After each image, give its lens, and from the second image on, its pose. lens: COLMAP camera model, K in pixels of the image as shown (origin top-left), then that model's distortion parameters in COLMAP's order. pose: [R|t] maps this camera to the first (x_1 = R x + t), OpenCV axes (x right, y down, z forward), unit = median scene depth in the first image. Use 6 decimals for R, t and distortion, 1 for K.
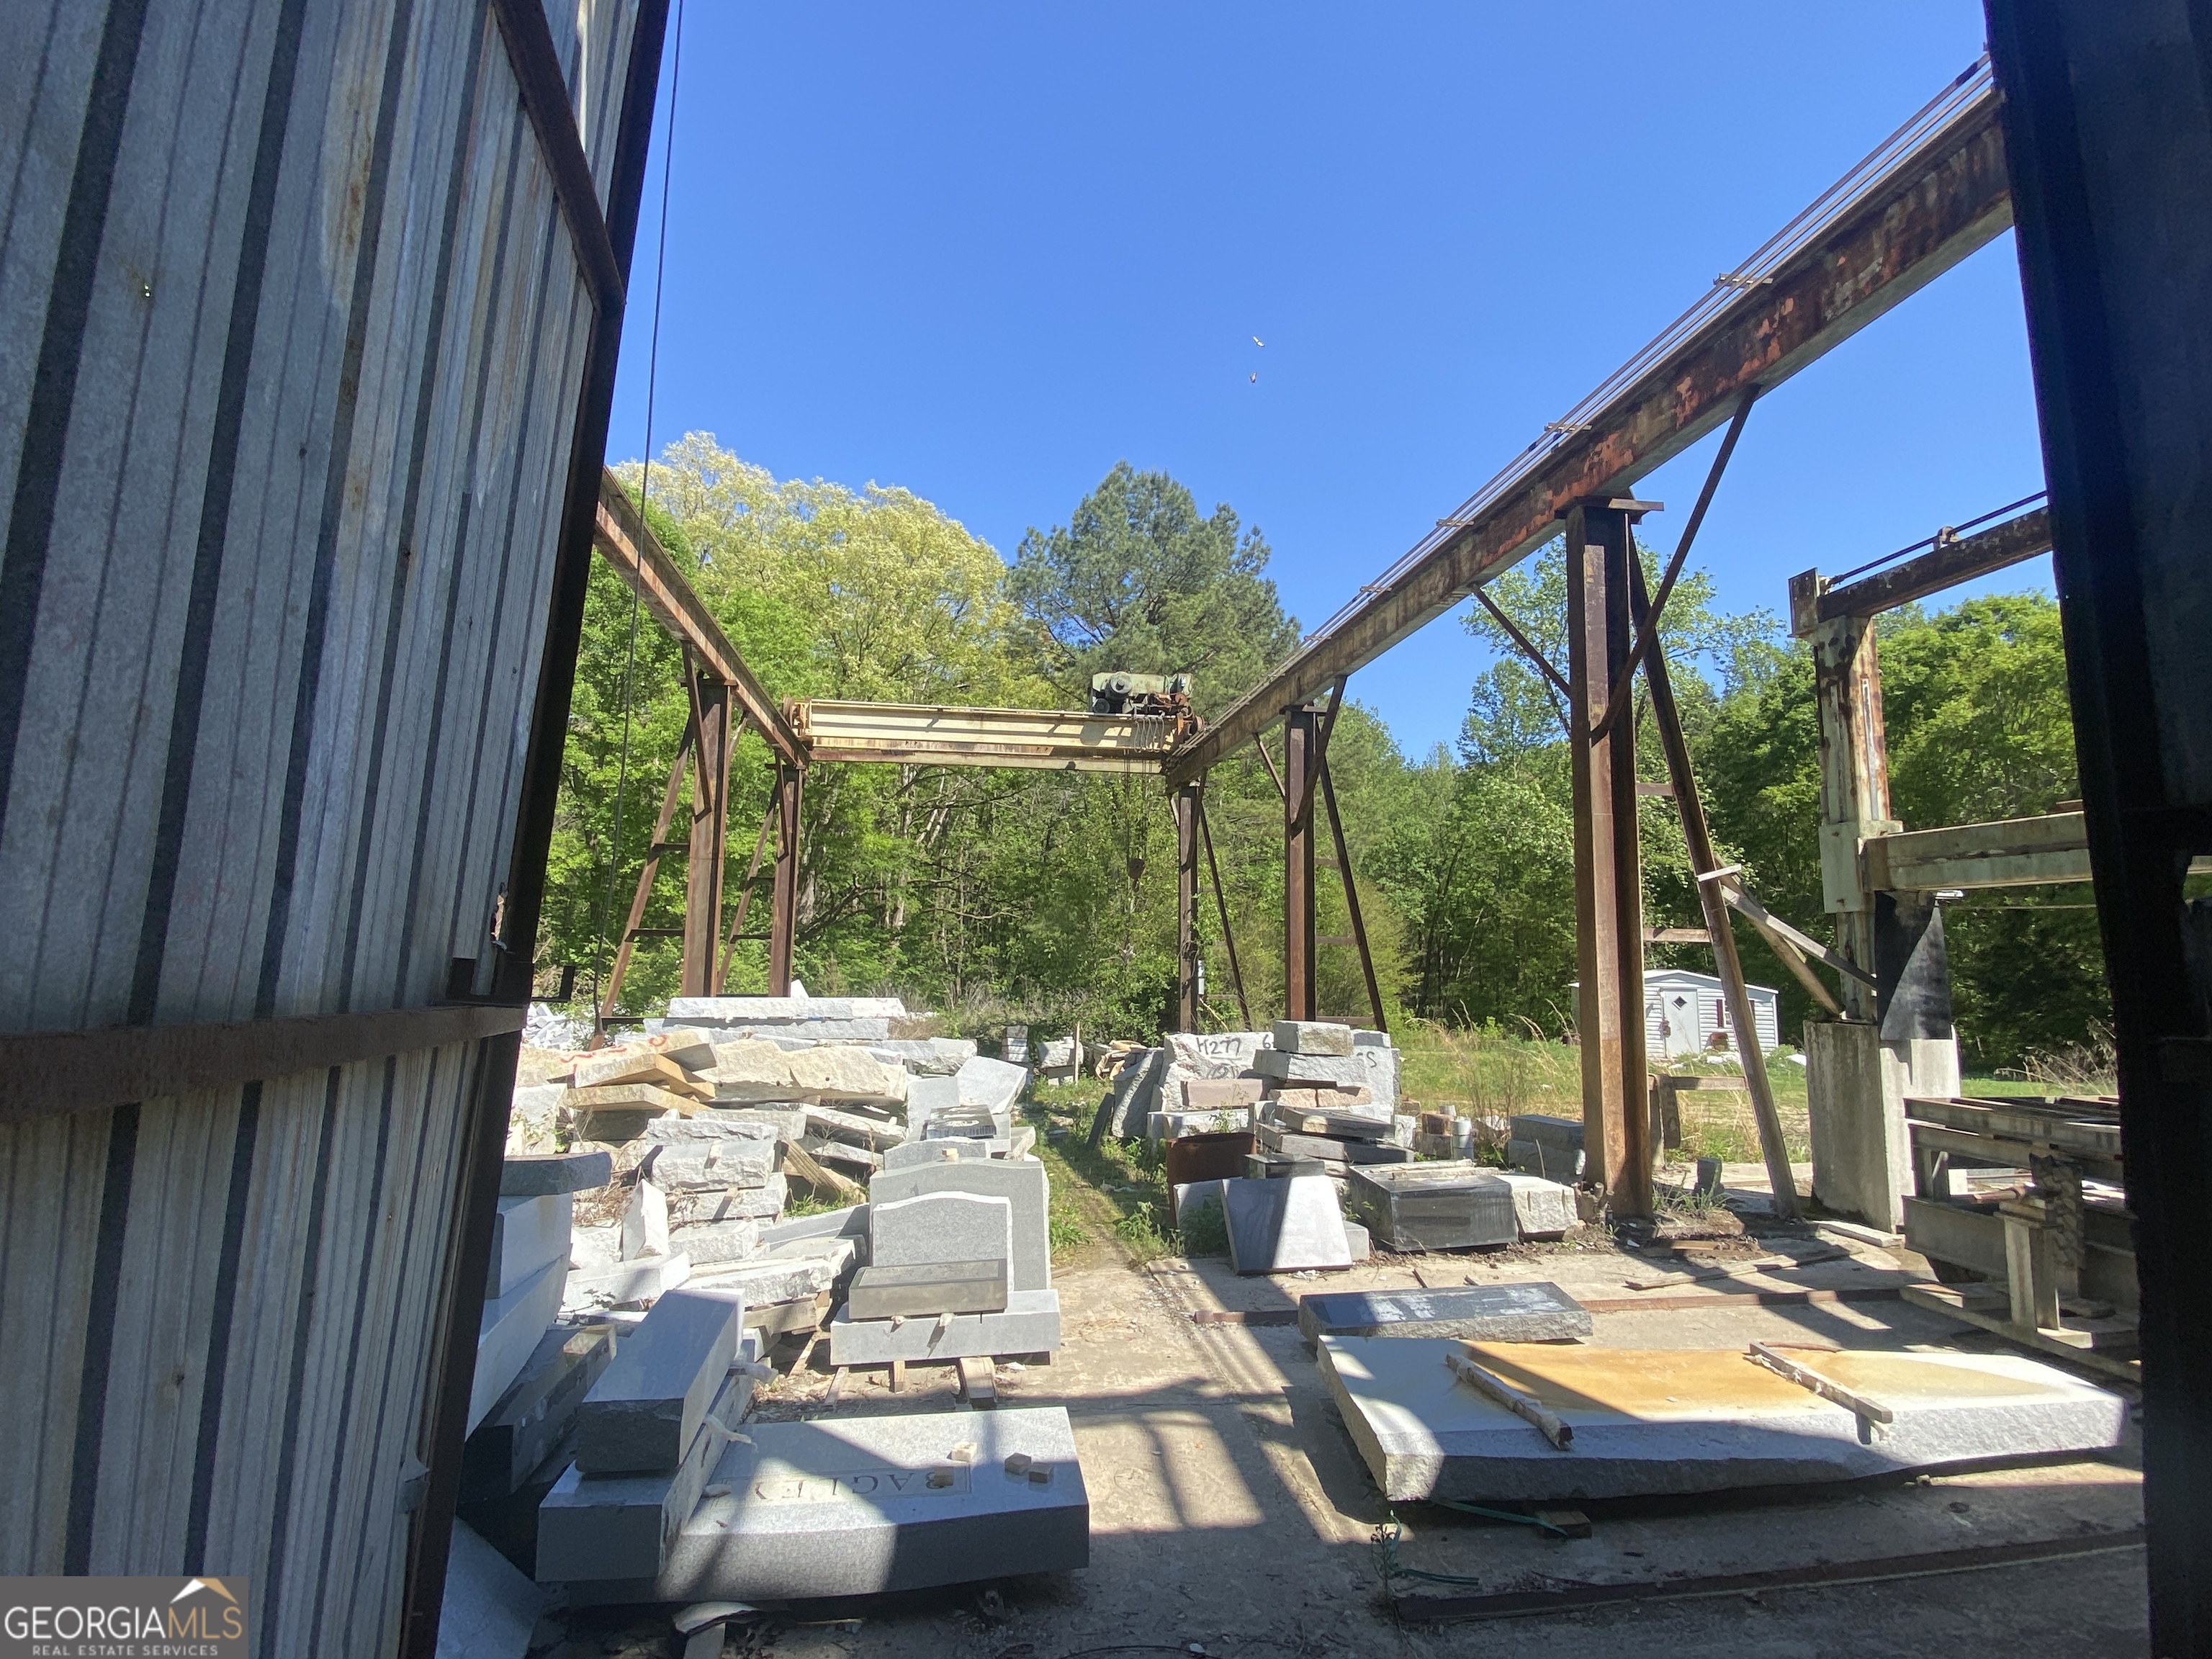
lens RADIAL K [[1037.5, 0, 1114.7], [0, 1037.5, 819.4], [0, 0, 1]] dist [0.001241, 0.000341]
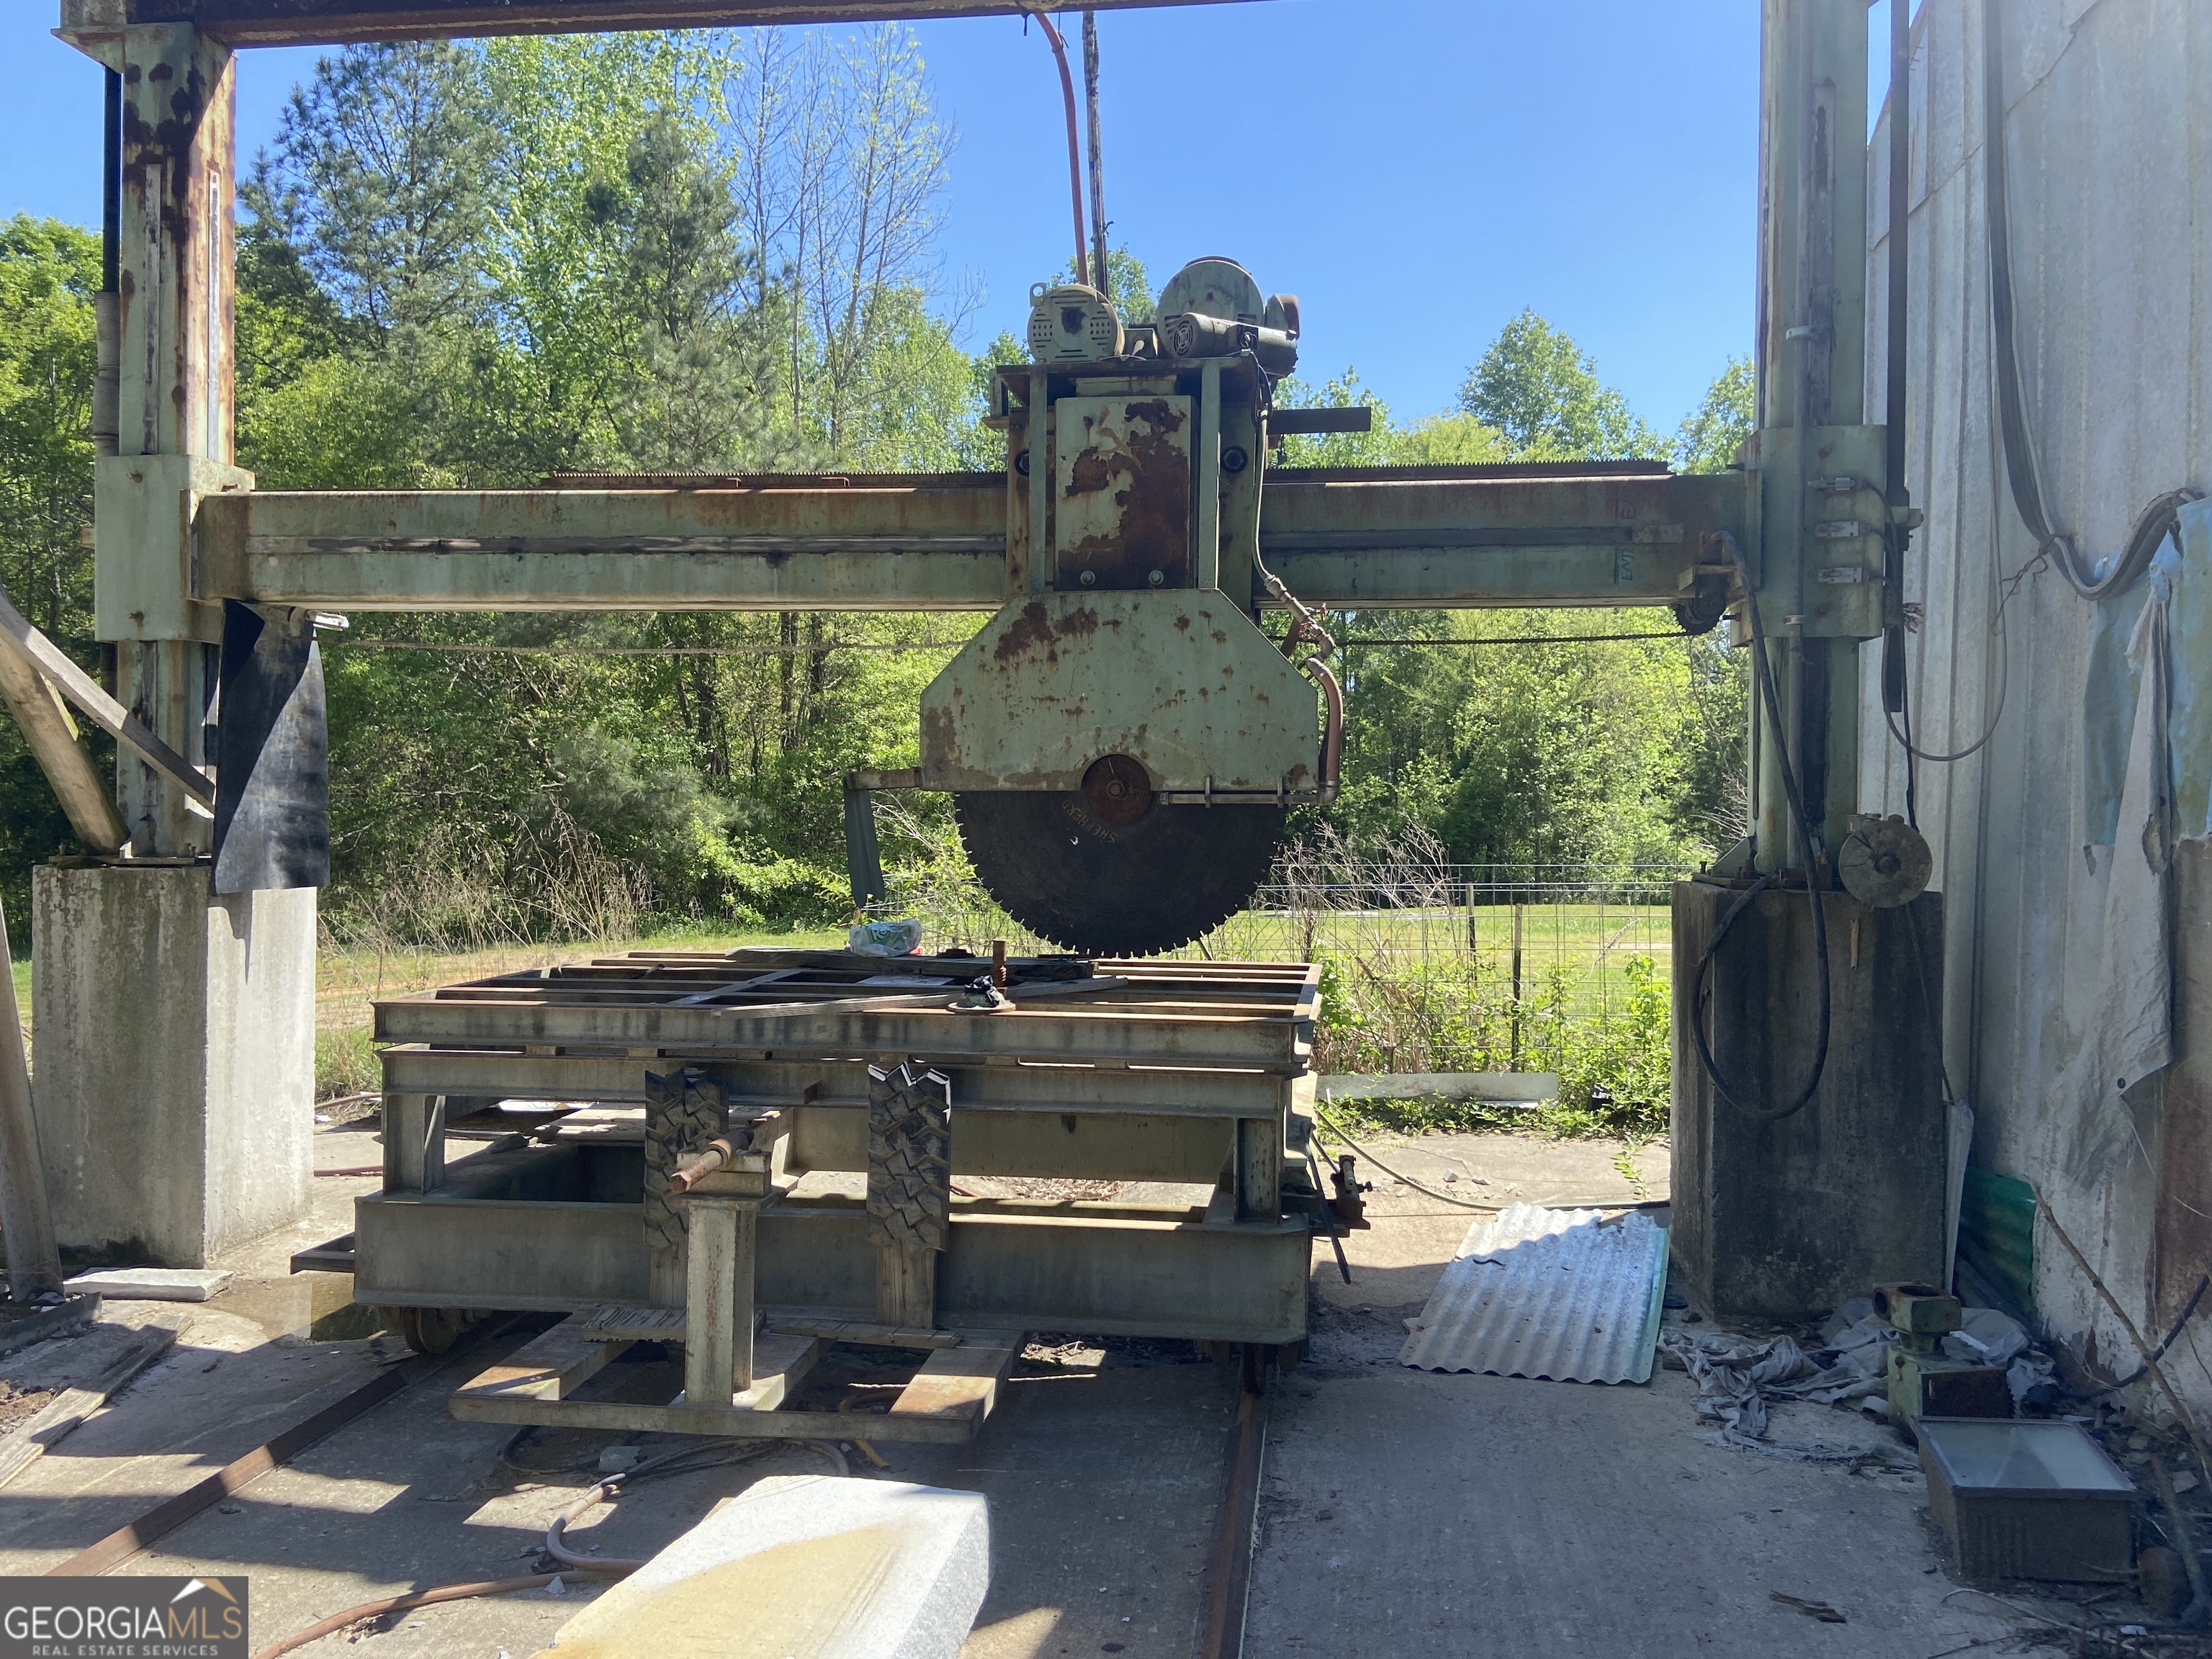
lens RADIAL K [[1664.7, 0, 1107.0], [0, 1664.7, 814.1], [0, 0, 1]] dist [0.120879, -0.142021]
pose [[0.279351, -0.012567, 0.960107, 0.067530], [-0.133461, 0.989700, 0.051786, 0.072292], [-0.950869, -0.142604, 0.274796, 0.360767]]
